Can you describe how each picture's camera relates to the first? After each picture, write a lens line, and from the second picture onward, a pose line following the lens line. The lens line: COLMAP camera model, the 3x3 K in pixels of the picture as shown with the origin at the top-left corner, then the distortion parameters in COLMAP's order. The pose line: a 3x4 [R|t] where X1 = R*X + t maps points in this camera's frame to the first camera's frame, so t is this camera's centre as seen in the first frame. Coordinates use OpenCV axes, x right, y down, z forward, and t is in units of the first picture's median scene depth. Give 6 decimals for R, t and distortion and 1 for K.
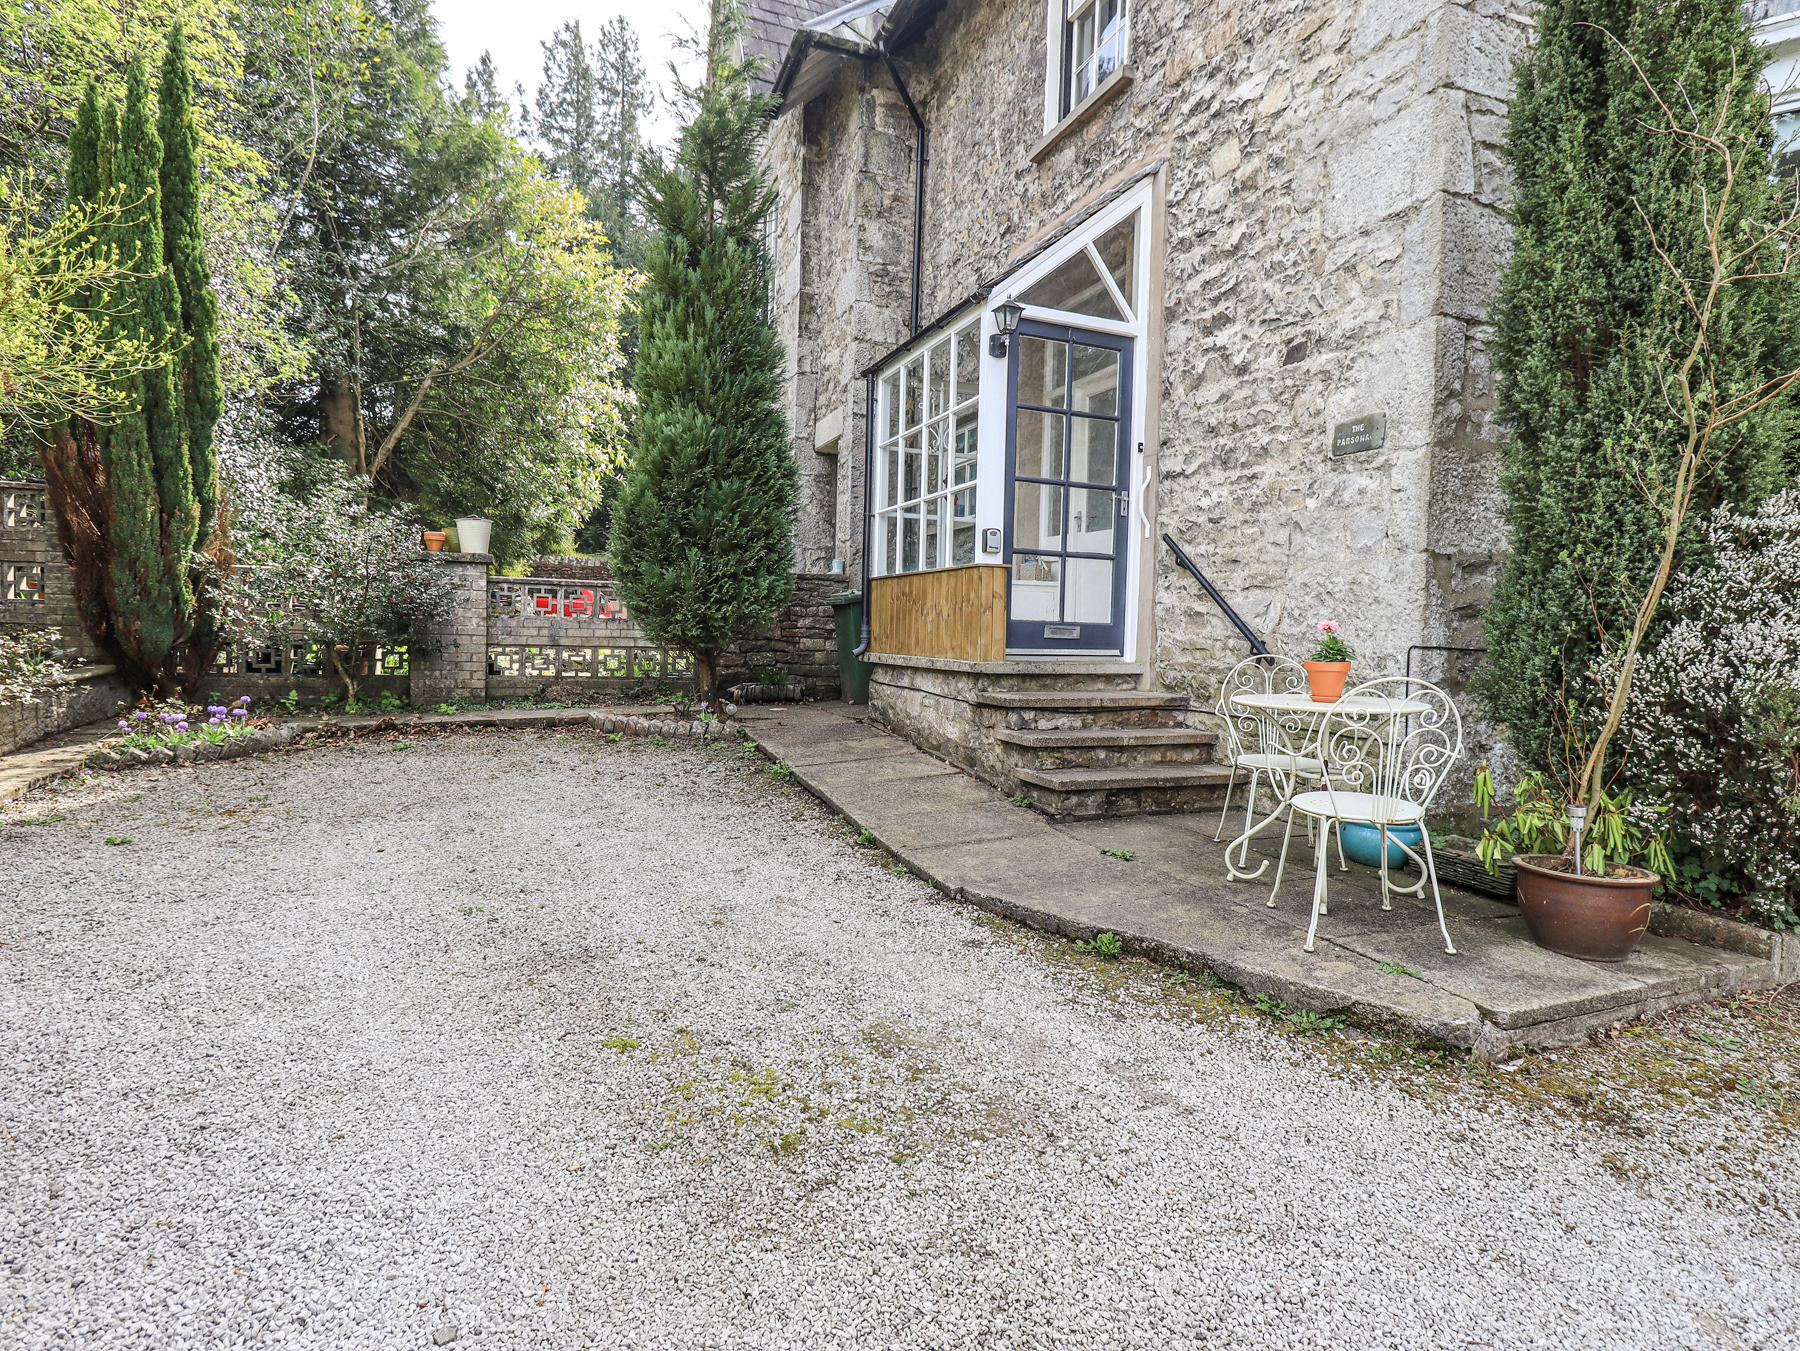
lens RADIAL K [[963.2, 0, 911.7], [0, 963.2, 659.7], [0, 0, 1]] dist [0.002570, -0.000316]
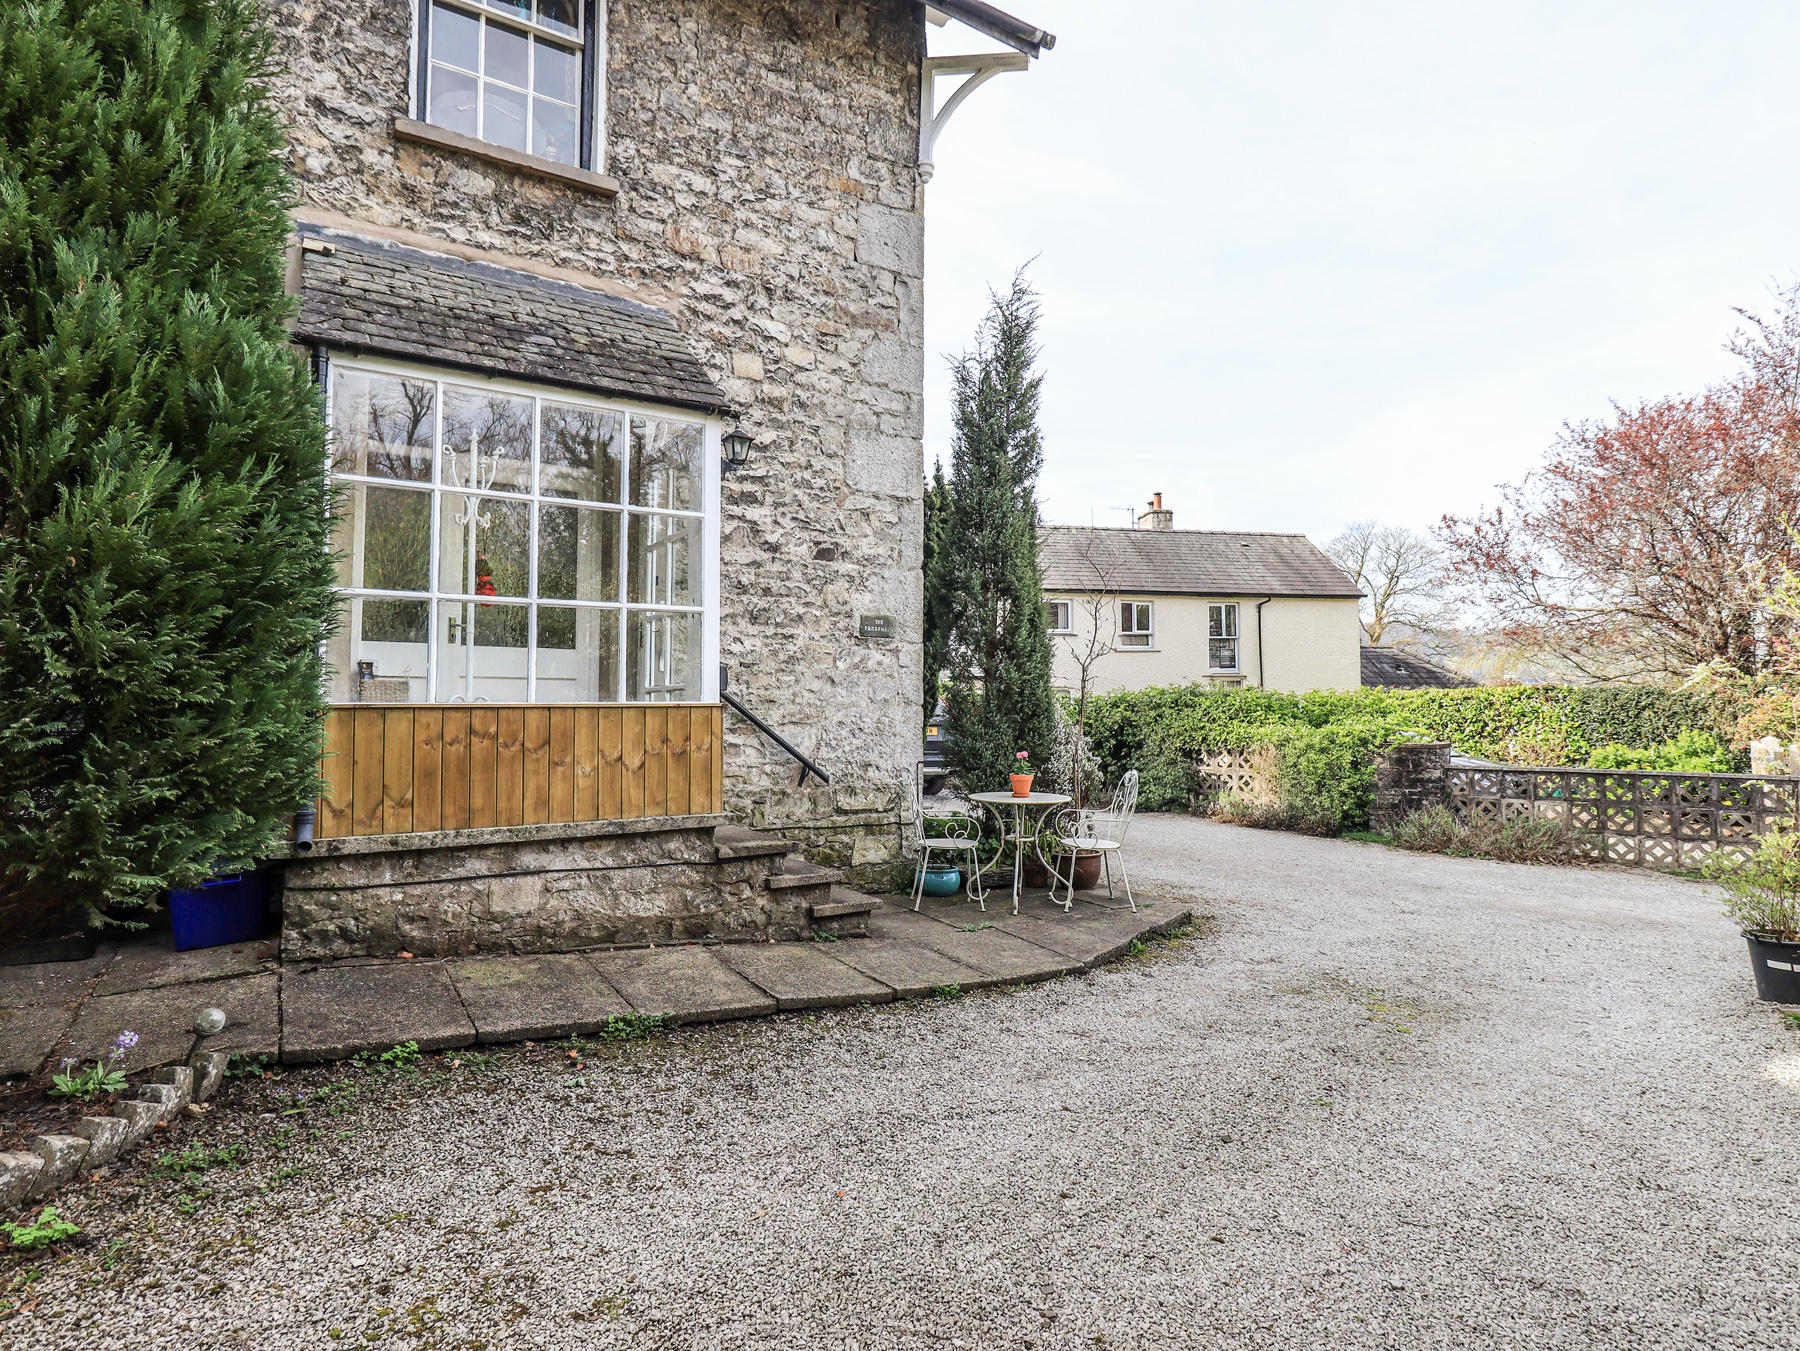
lens RADIAL K [[963.2, 0, 911.7], [0, 963.2, 659.7], [0, 0, 1]] dist [0.002570, -0.000316]
pose [[-0.177721, 0.031581, 0.983574, -0.871512], [0.030520, 0.999181, -0.026568, -0.113764], [-0.983608, 0.025297, -0.178539, 1.011081]]
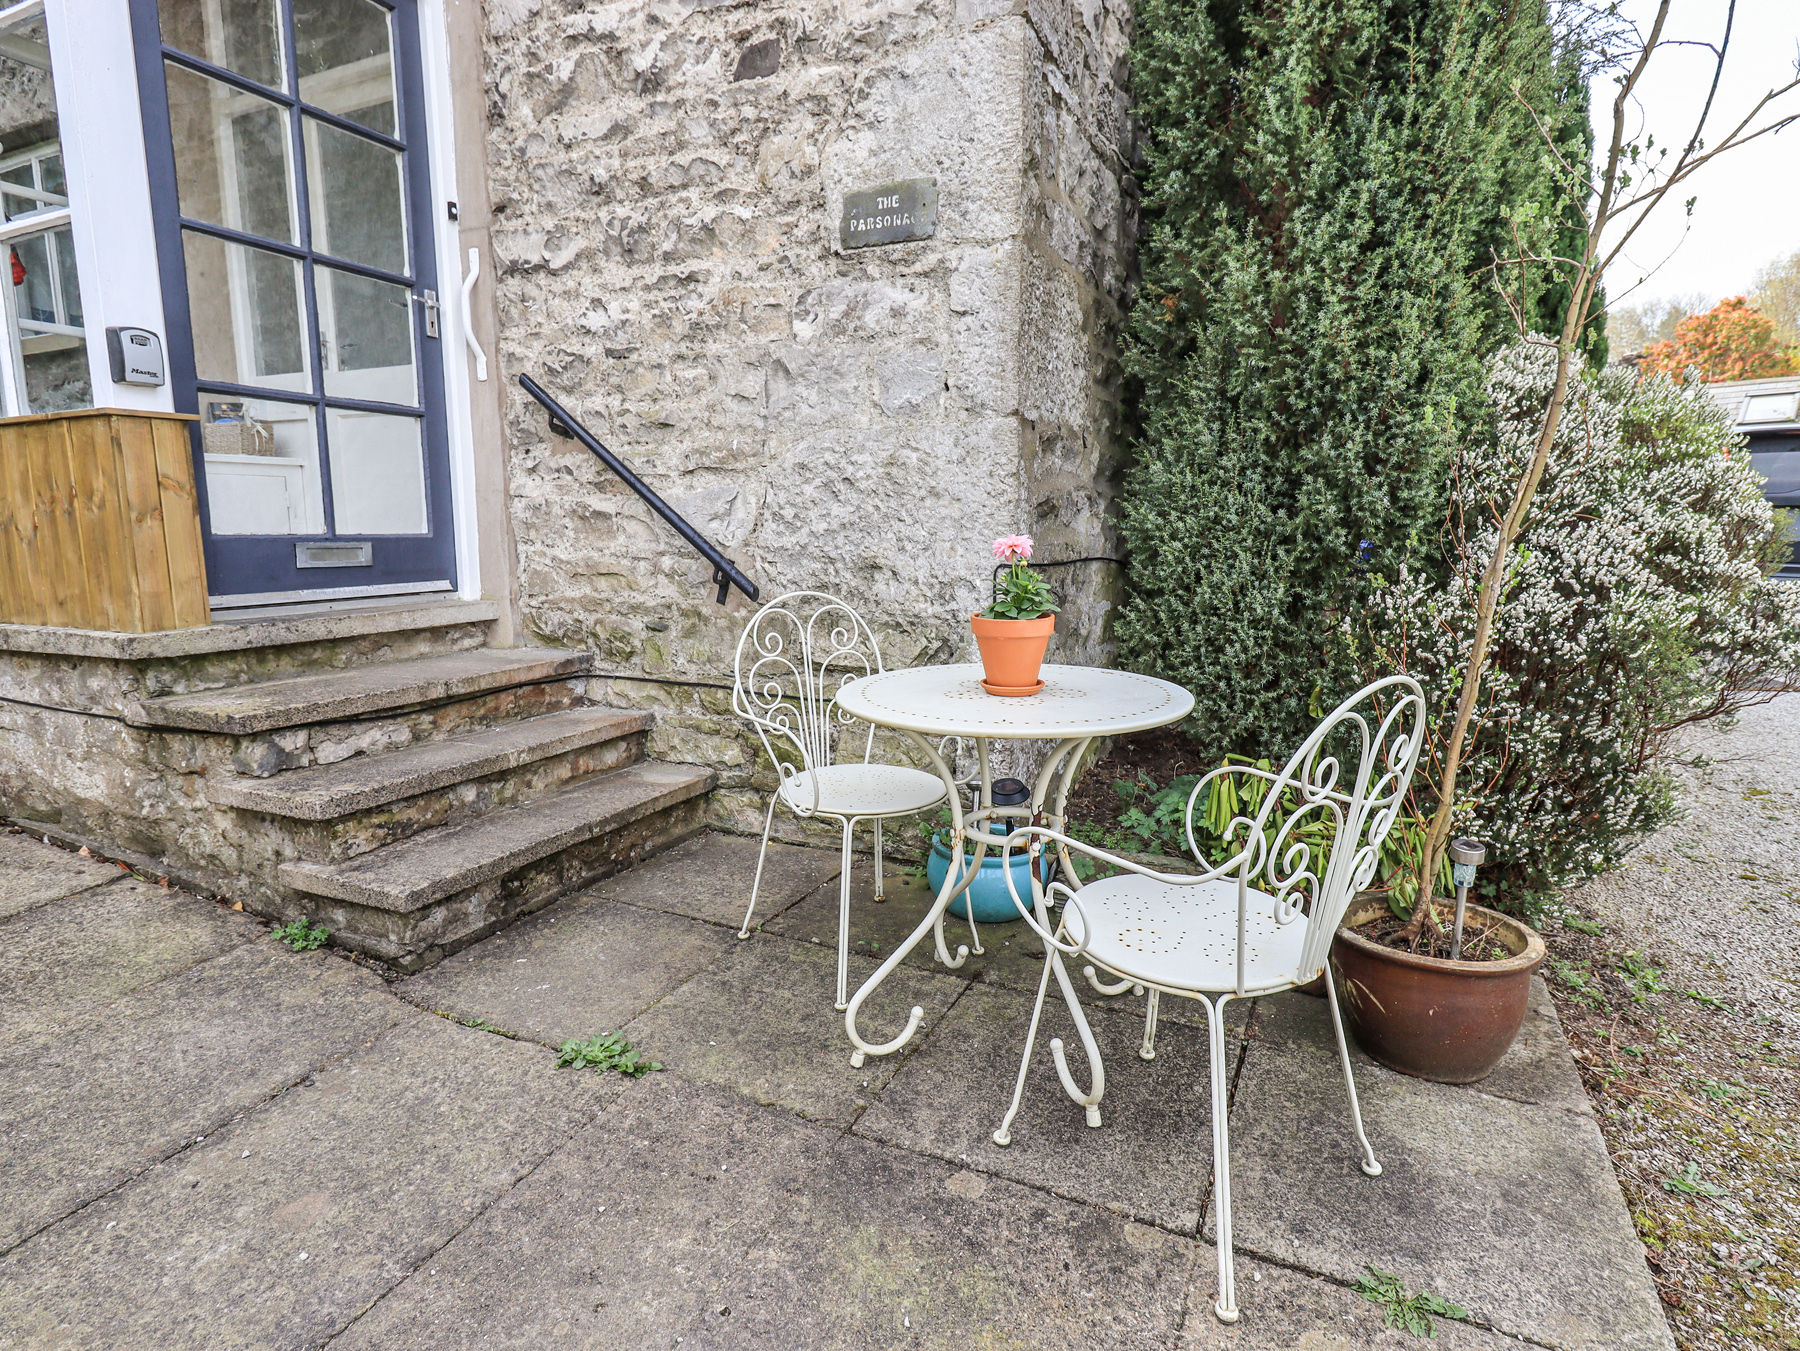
lens RADIAL K [[963.2, 0, 911.7], [0, 963.2, 659.7], [0, 0, 1]] dist [0.002570, -0.000316]
pose [[0.729109, -0.122045, 0.673428, 0.028436], [0.043433, 0.990239, 0.132436, -0.030249], [-0.683018, -0.067311, 0.727293, 0.440697]]
